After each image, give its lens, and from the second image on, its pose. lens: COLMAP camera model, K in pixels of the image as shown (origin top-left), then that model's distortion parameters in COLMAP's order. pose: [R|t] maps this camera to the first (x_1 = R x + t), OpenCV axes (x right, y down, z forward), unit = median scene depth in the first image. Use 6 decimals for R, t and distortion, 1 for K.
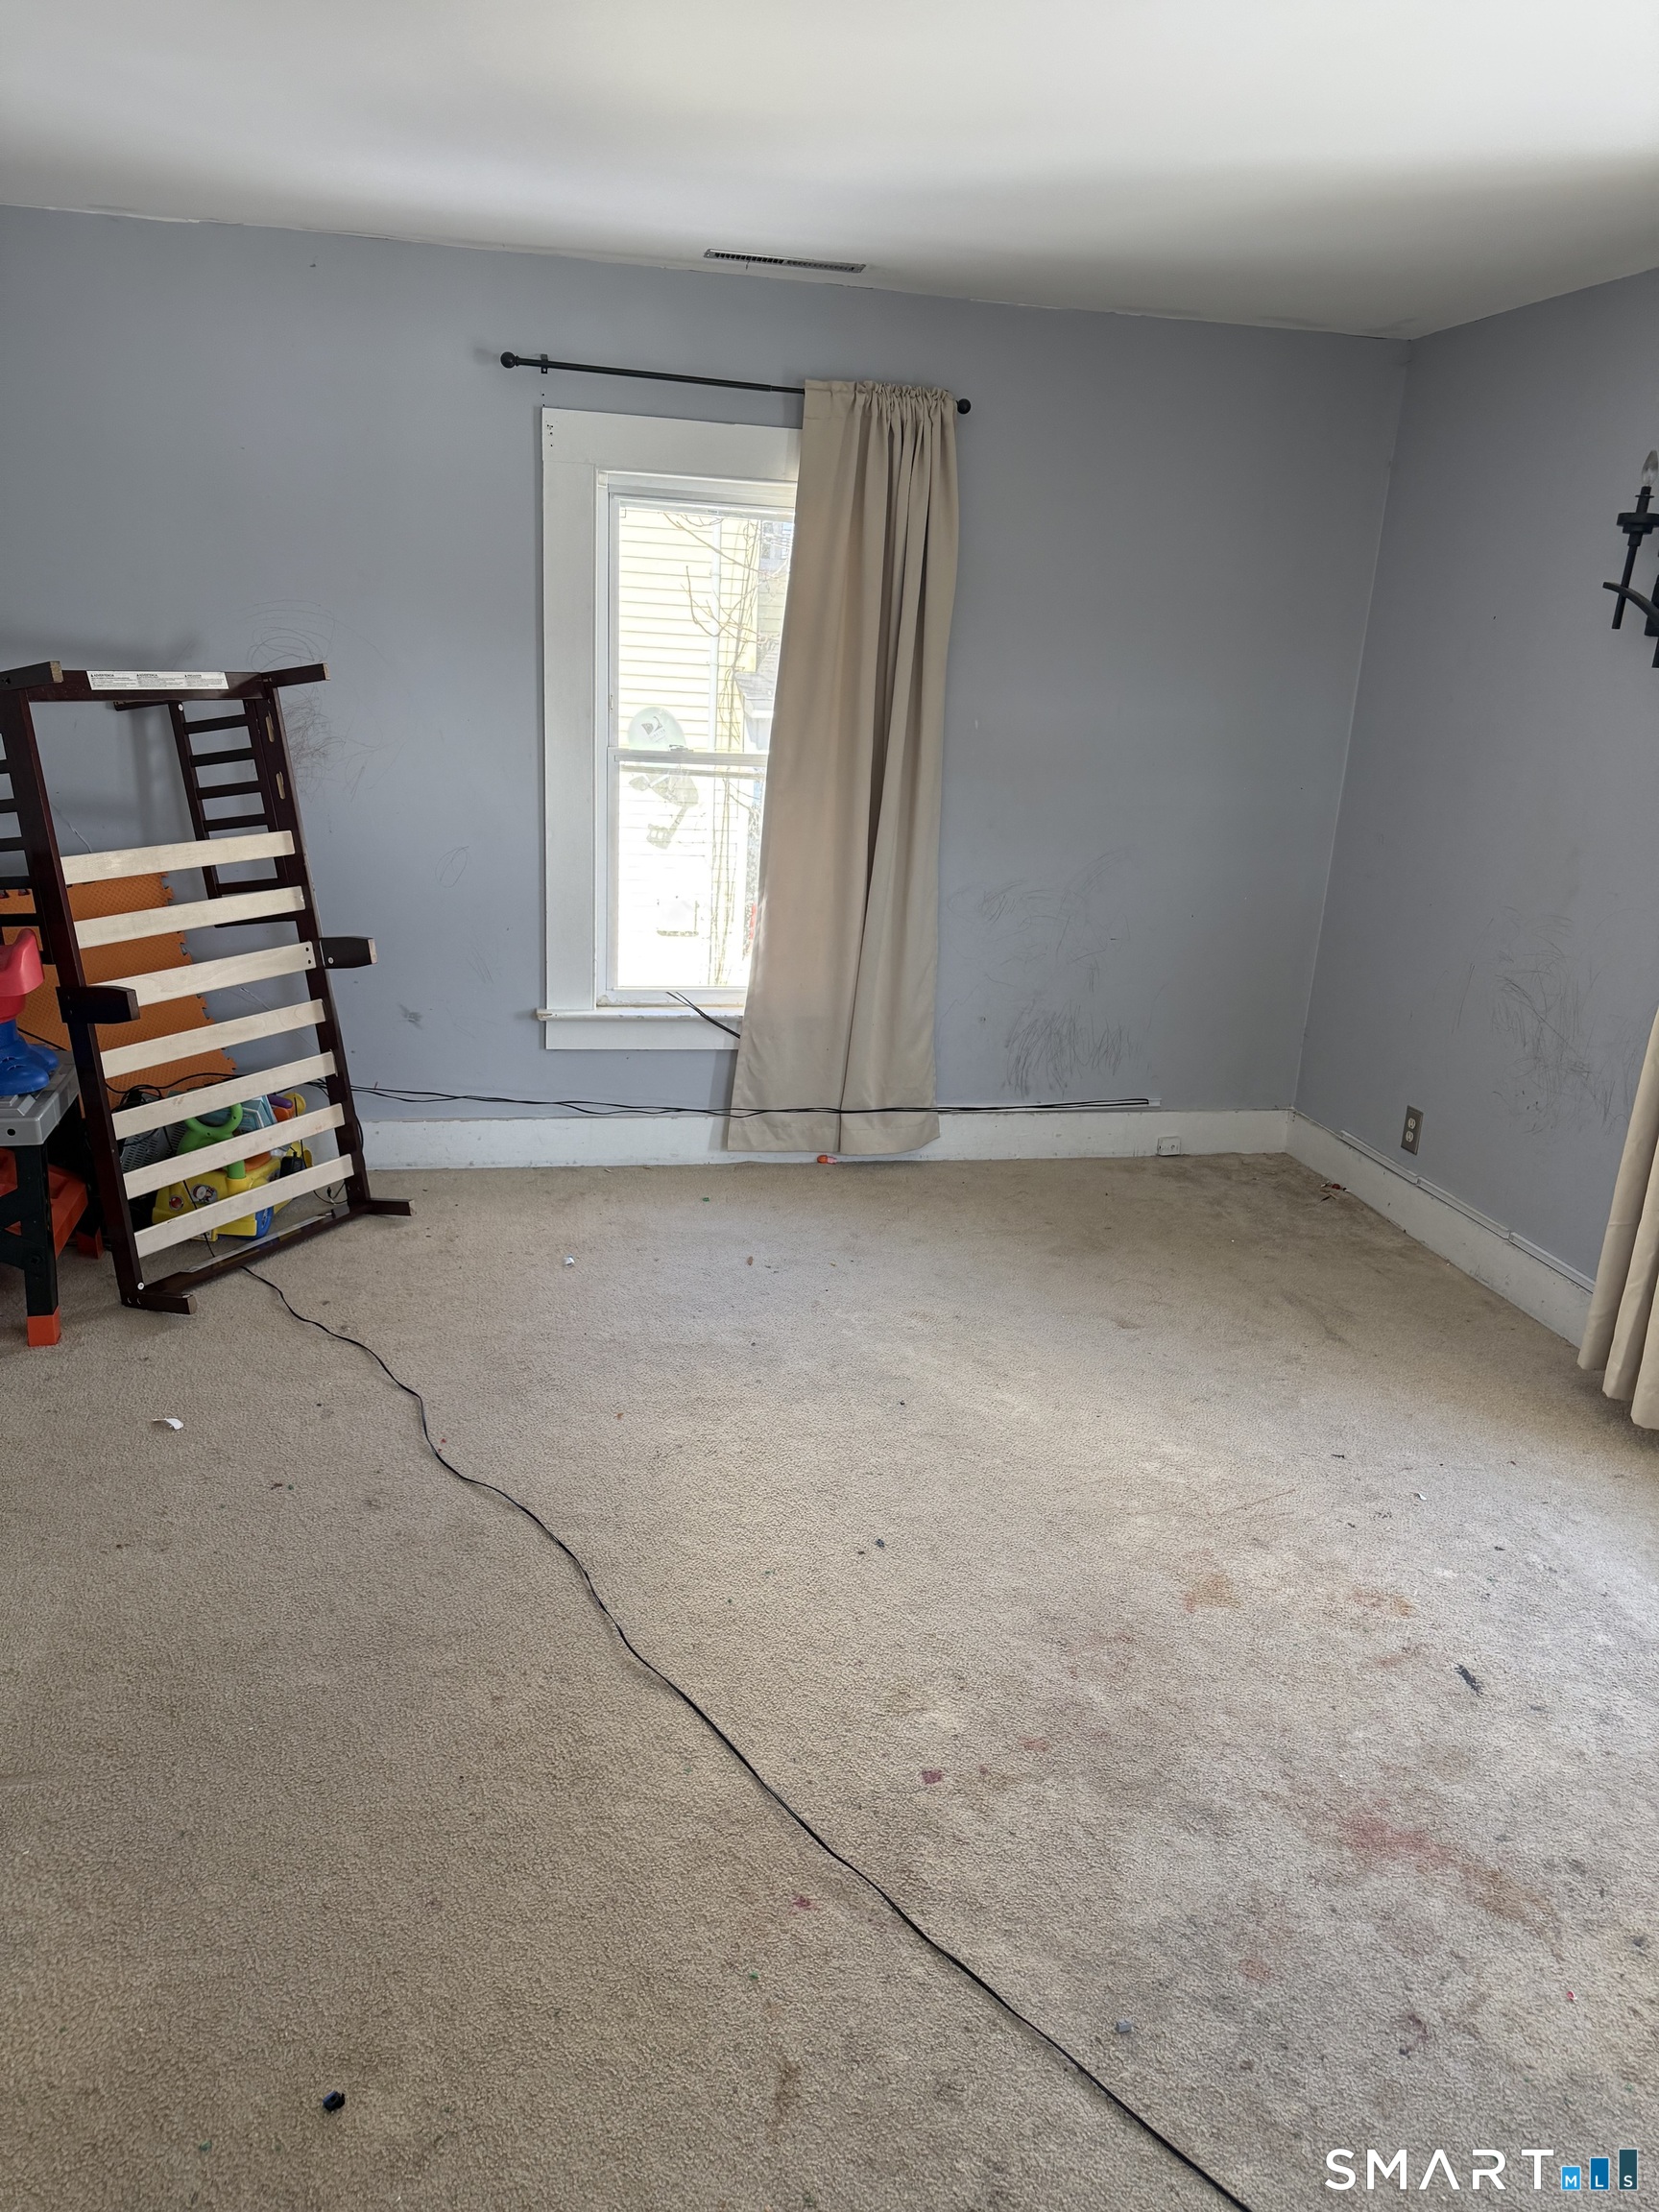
lens RADIAL K [[1587.7, 0, 831.2], [0, 1587.7, 1158.3], [0, 0, 1]] dist [0.001869, 0.005562]
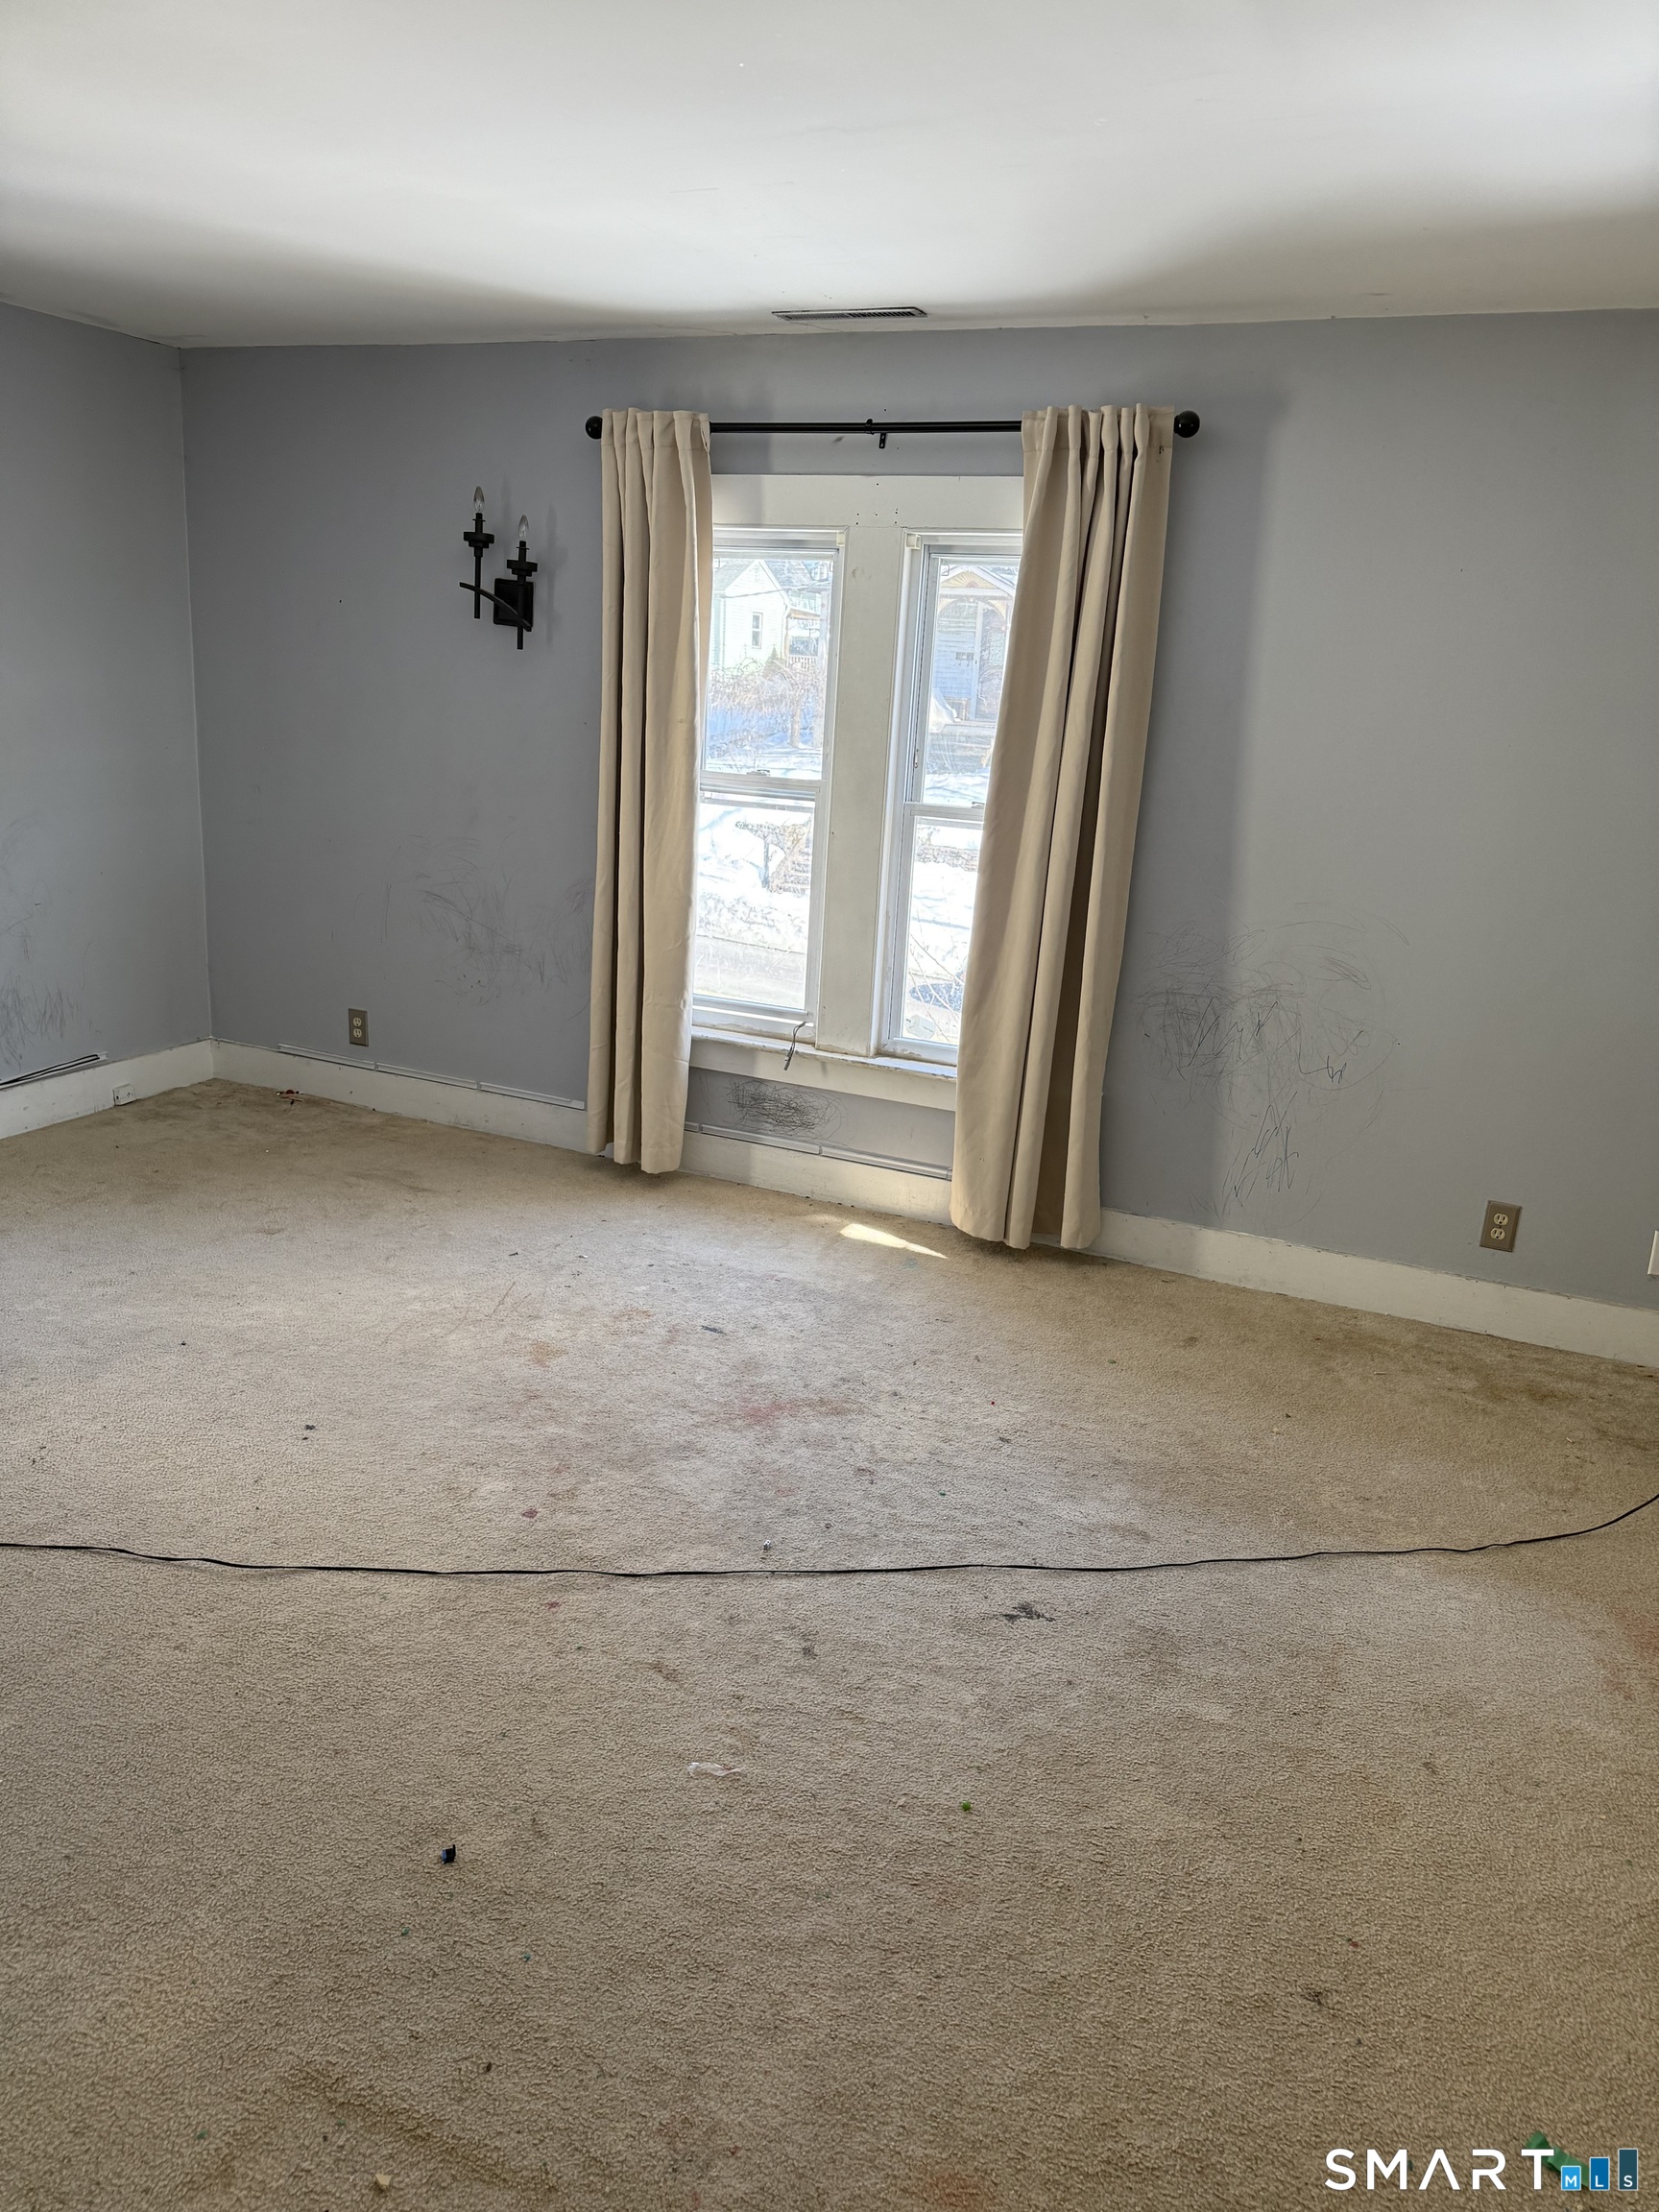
lens RADIAL K [[1562.4, 0, 829.5], [0, 1562.4, 1106.0], [0, 0, 1]] dist [0.244462, -0.000382]
pose [[0.594421, -0.245280, 0.765834, -0.470465], [0.238658, 0.963248, 0.123267, -0.030897], [-0.767923, 0.109500, 0.631113, -0.053221]]
